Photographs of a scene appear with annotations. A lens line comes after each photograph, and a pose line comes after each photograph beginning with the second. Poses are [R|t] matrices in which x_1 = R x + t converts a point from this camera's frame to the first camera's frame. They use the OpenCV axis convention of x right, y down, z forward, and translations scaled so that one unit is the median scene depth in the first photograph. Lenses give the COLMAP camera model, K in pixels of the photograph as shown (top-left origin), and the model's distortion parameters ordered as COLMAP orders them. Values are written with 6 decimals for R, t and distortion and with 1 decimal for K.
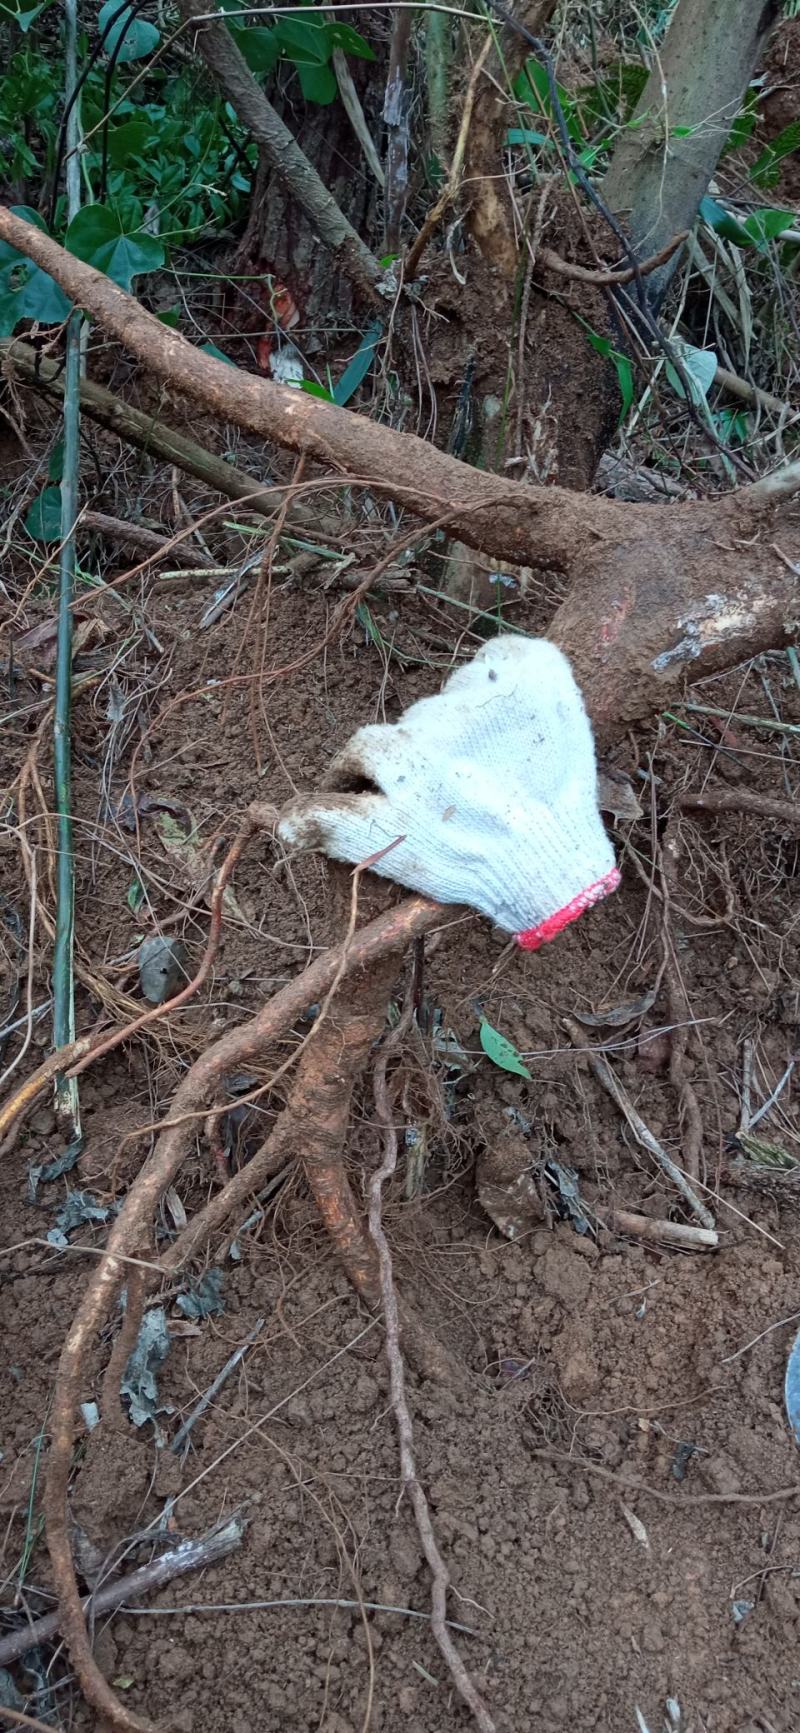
lens RADIAL K [[1385.1, 0, 400.0], [0, 1385.1, 866.5], [0, 0, 1]] dist [0.130982, -0.242440]
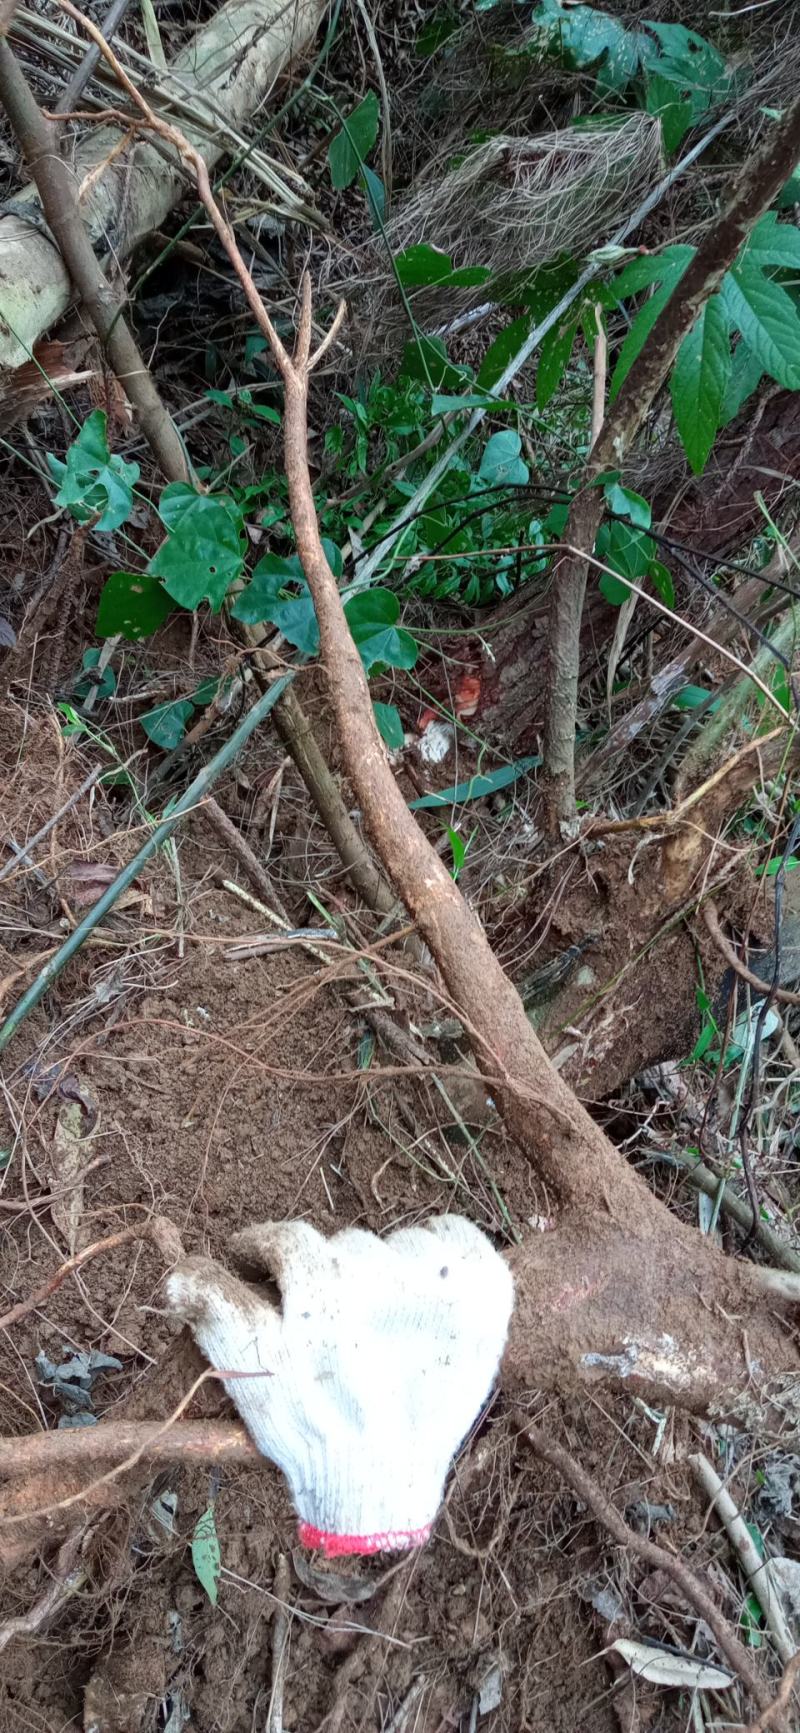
lens RADIAL K [[1385.1, 0, 400.0], [0, 1385.1, 866.5], [0, 0, 1]] dist [0.130982, -0.242440]
pose [[0.799284, 0.600874, 0.009796, -0.104078], [-0.587599, 0.784835, -0.196881, -0.112405], [-0.125989, 0.151608, 0.980378, 0.002189]]
